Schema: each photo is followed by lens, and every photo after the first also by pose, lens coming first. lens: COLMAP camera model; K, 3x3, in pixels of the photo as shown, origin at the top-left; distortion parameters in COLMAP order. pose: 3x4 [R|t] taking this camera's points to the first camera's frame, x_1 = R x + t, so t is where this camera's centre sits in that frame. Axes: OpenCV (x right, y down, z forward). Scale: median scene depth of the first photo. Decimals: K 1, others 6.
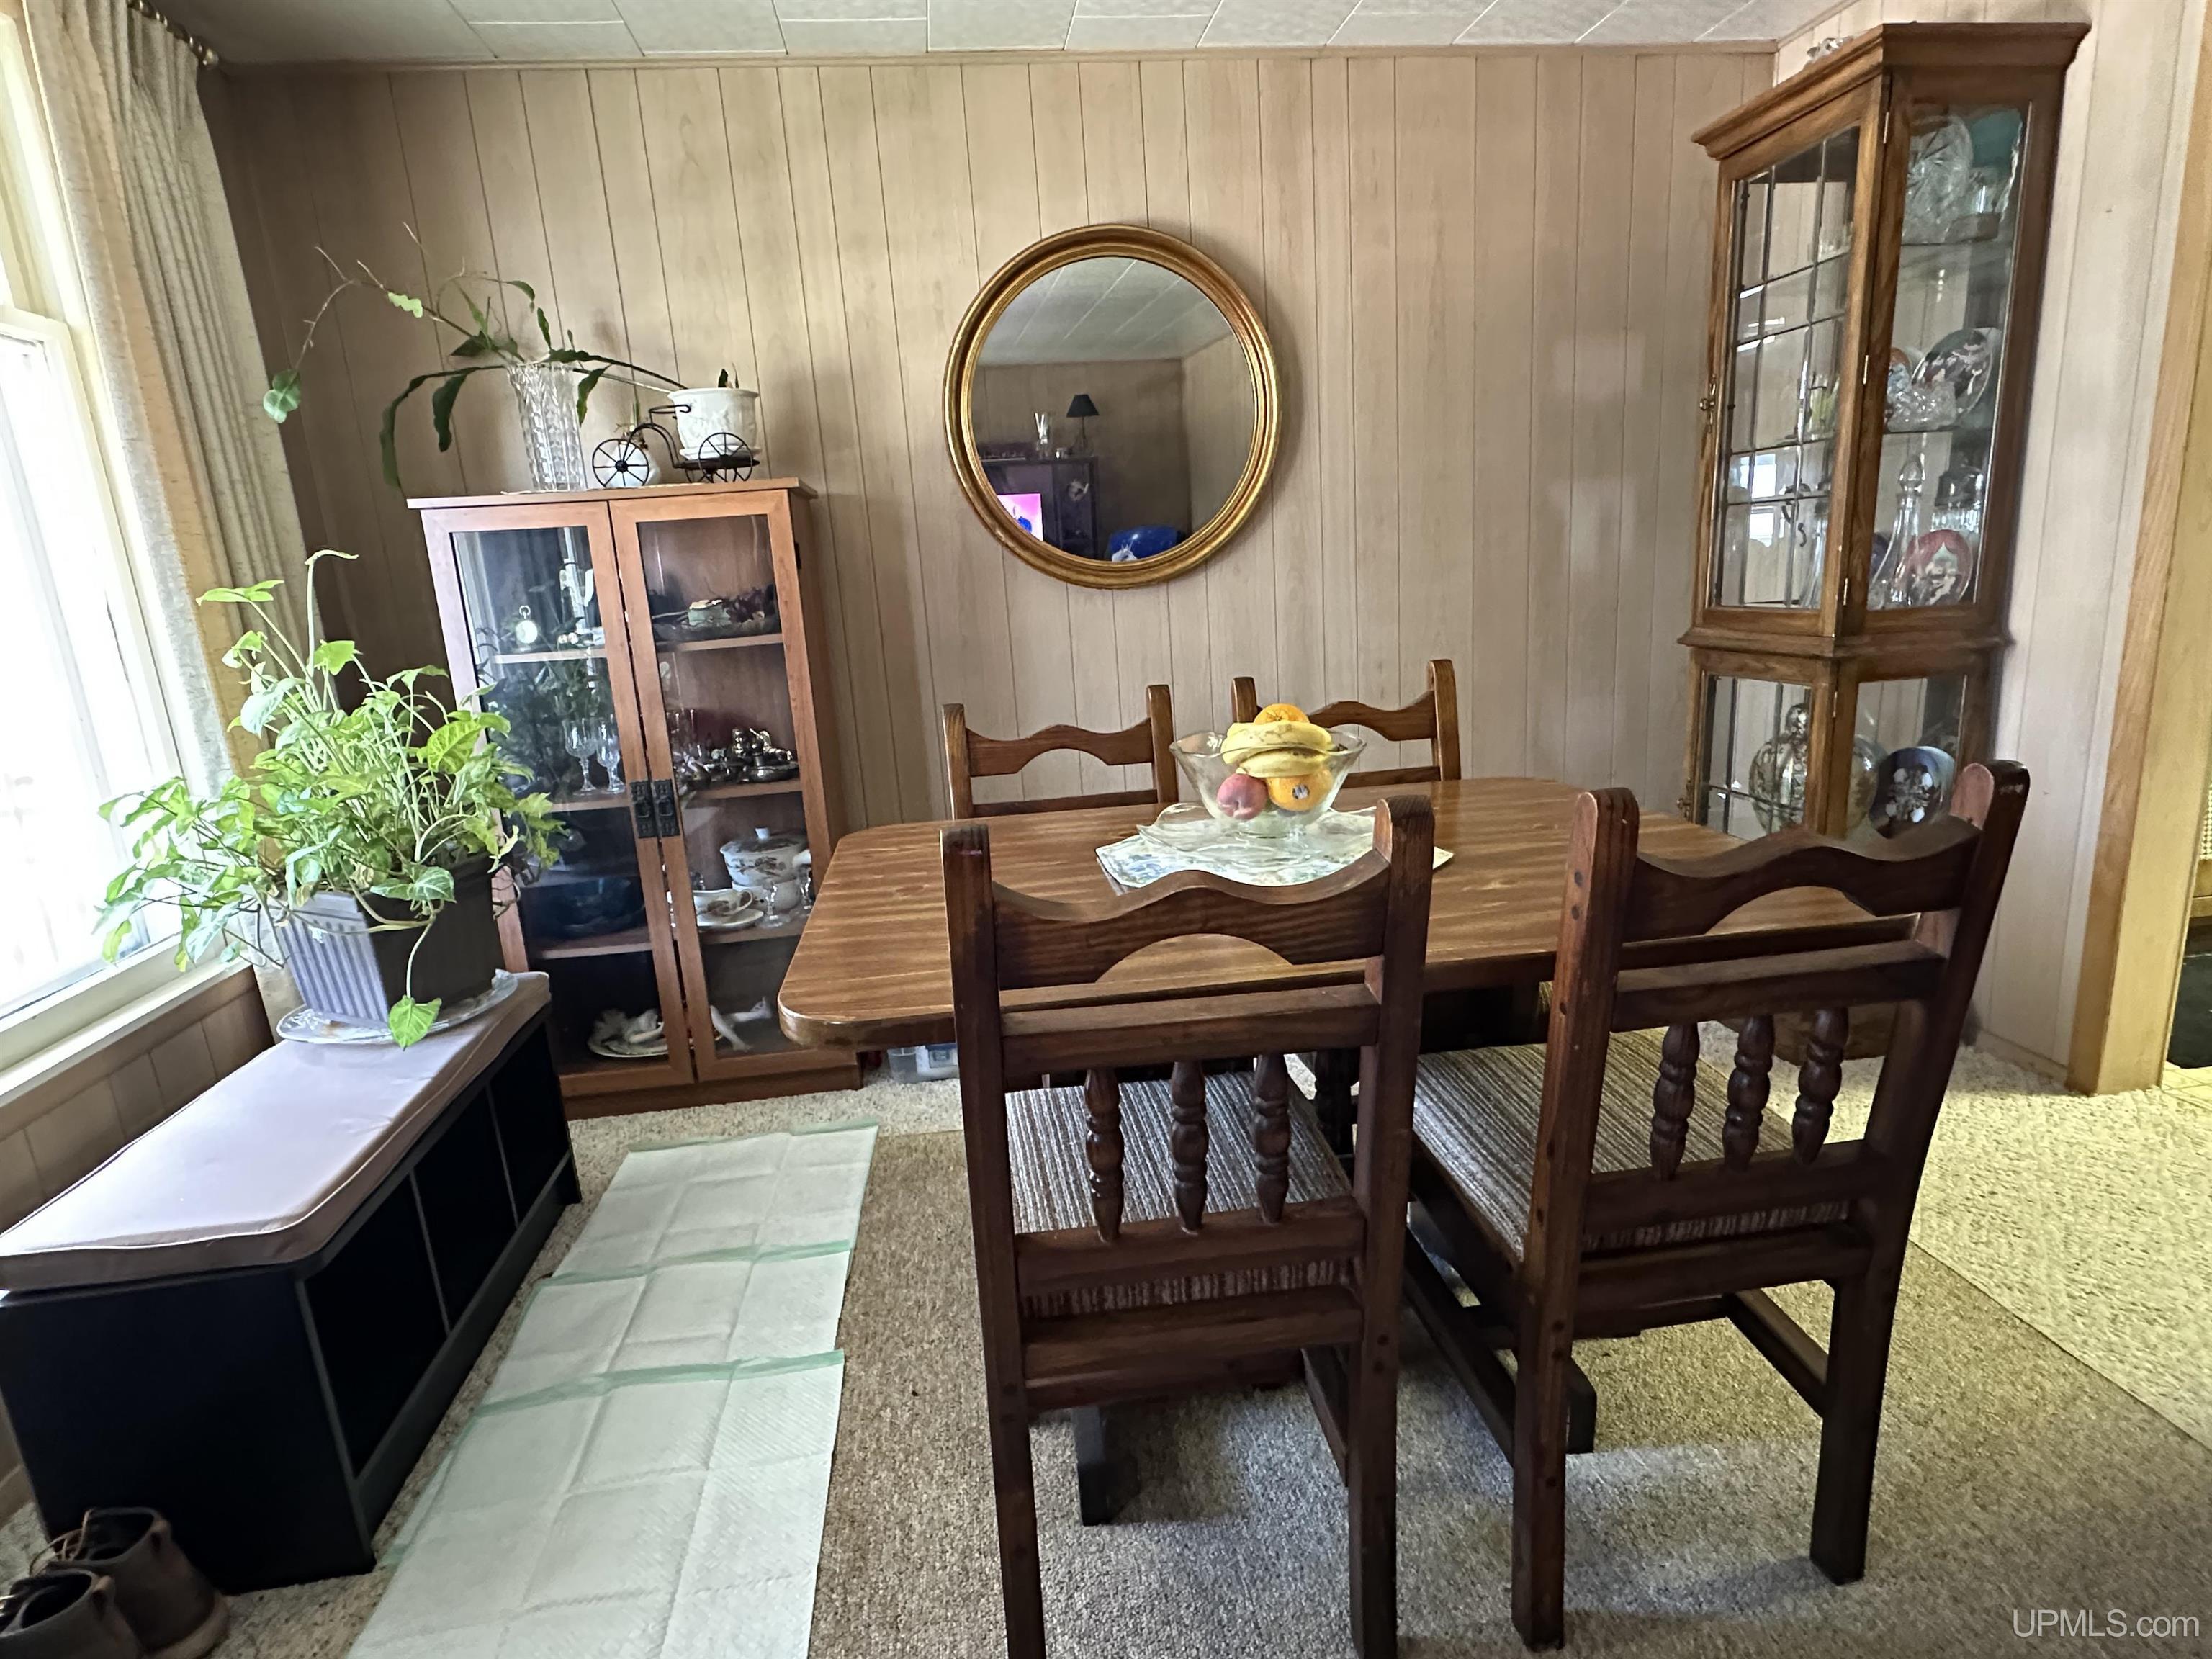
lens RADIAL K [[1156.8, 0, 1100.3], [0, 1156.8, 829.9], [0, 0, 1]] dist [0.000554, -0.000806]
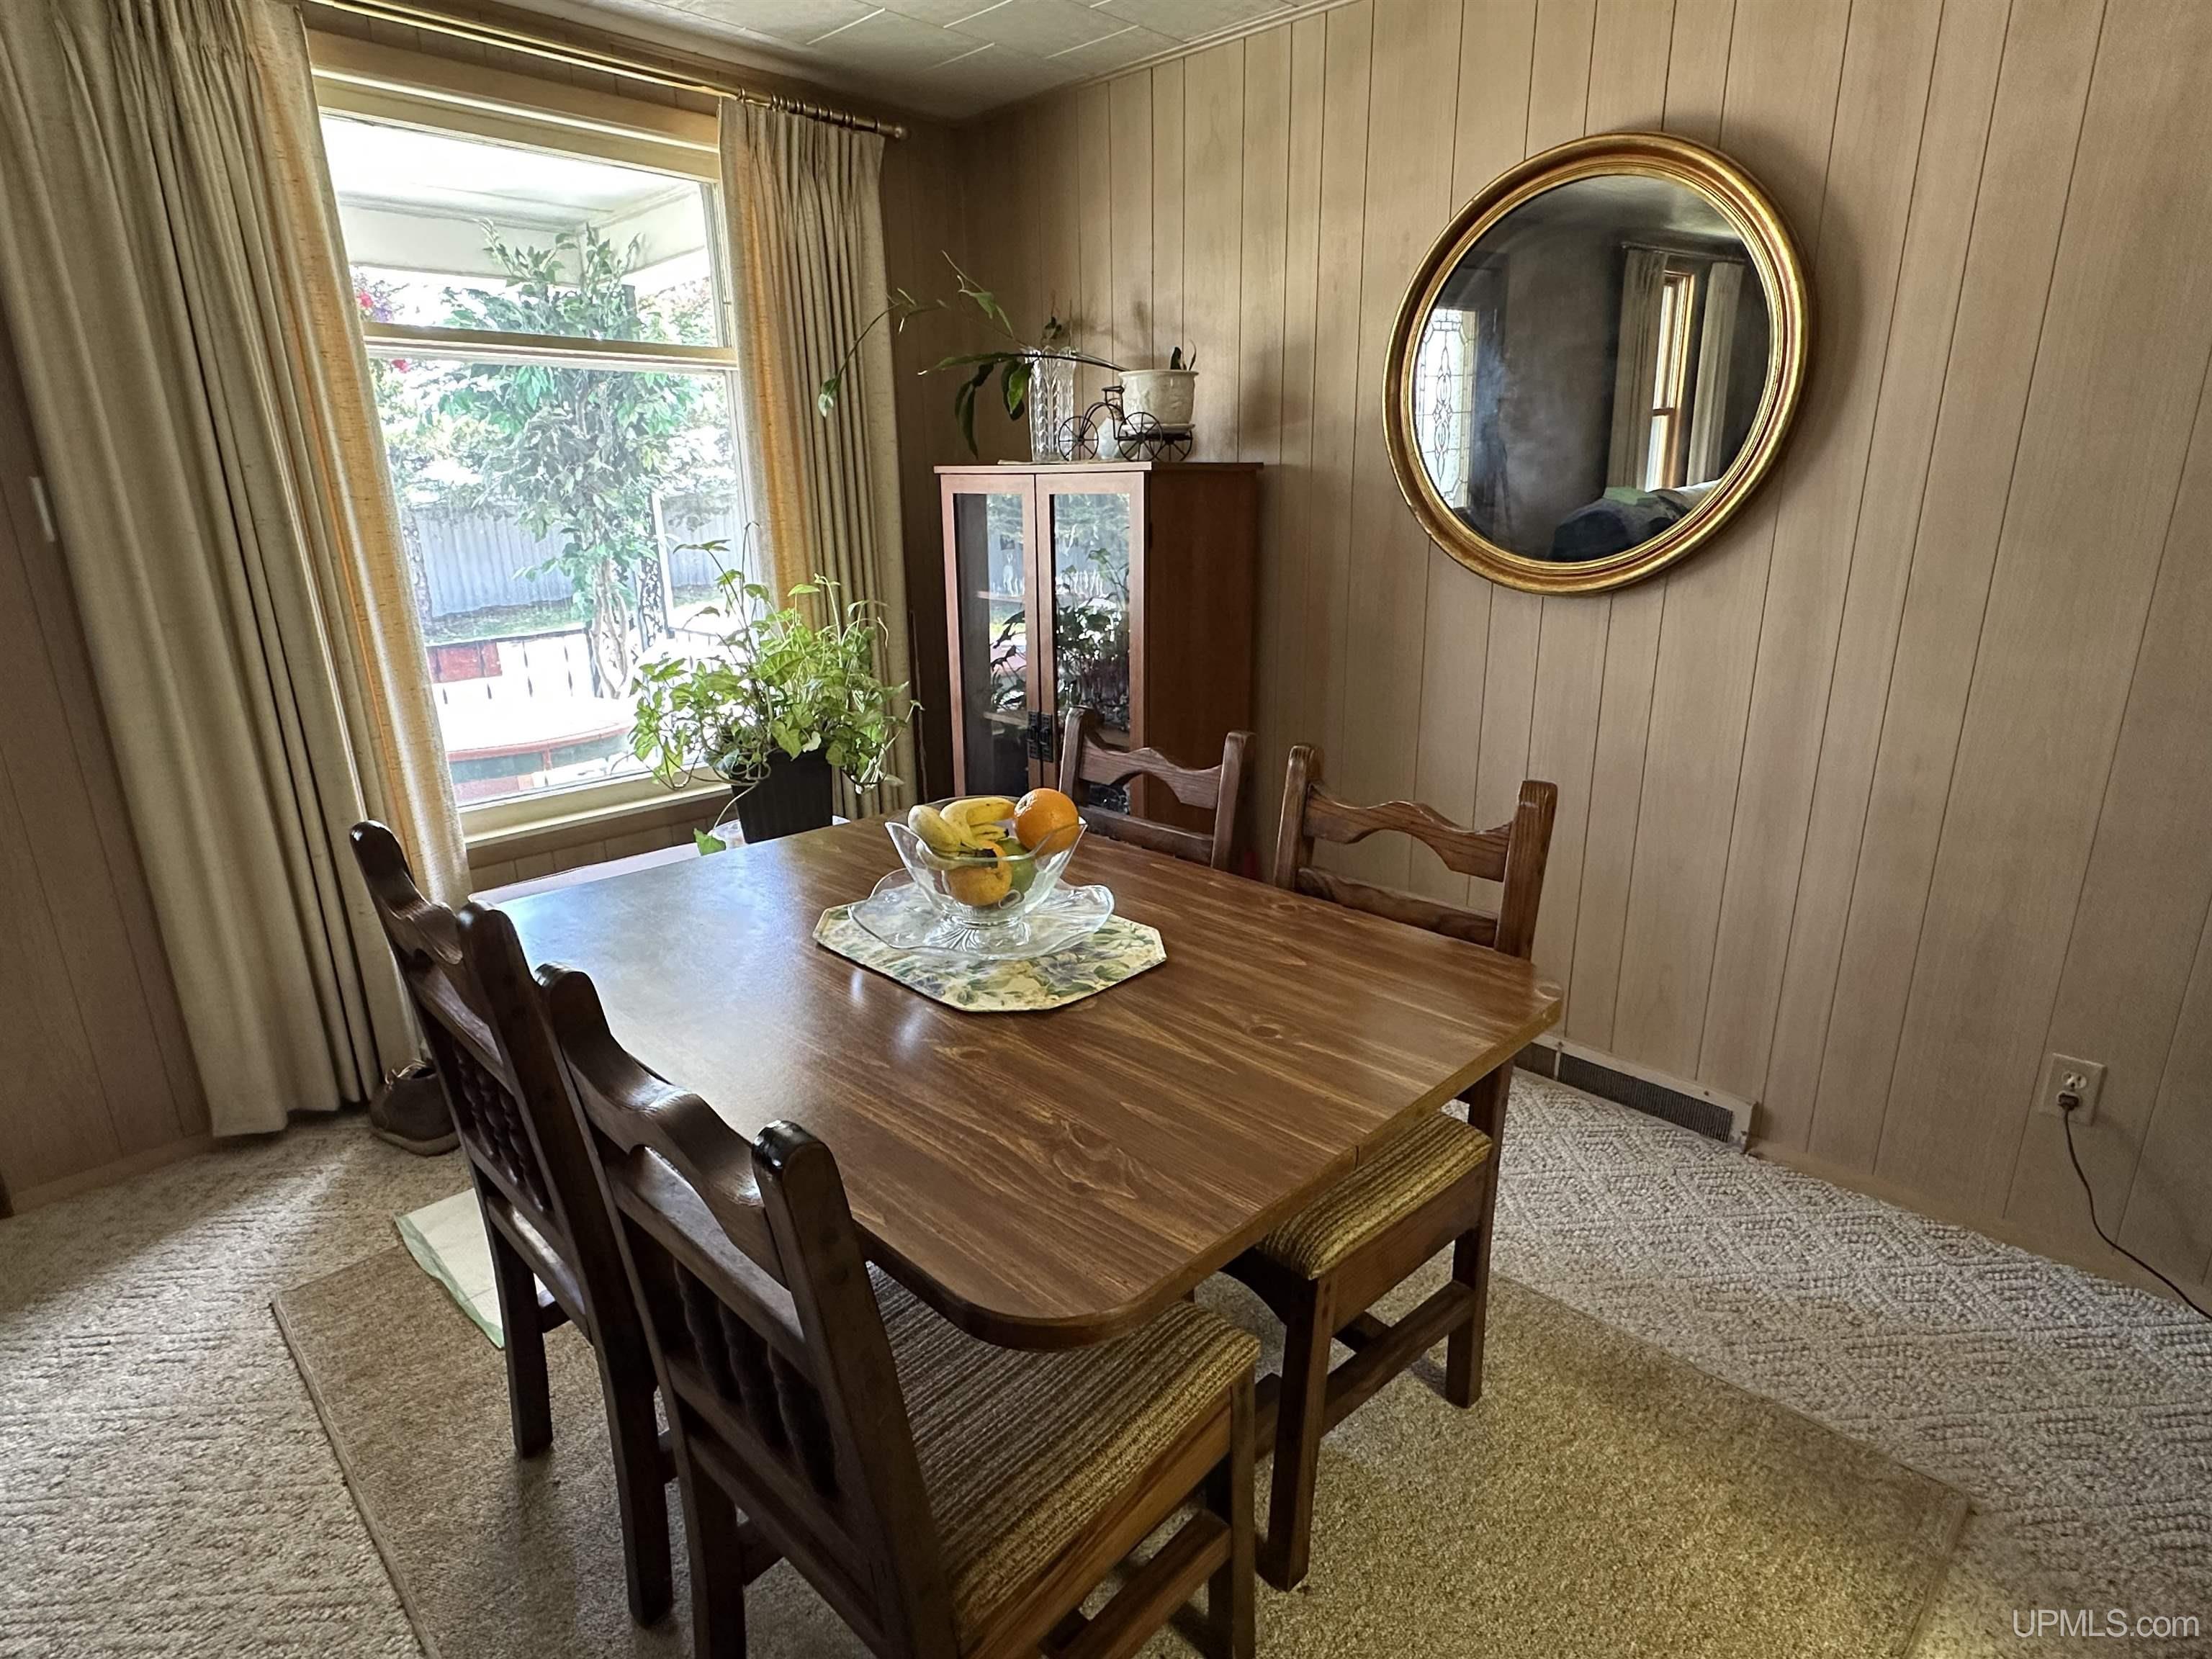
lens RADIAL K [[1156.8, 0, 1102.5], [0, 1156.8, 826.2], [0, 0, 1]] dist [0.000554, -0.000806]
pose [[0.616741, 0.284317, -0.734027, 0.516153], [-0.207283, 0.958240, 0.197000, -0.162356], [0.759384, 0.030653, 0.649920, 0.253134]]
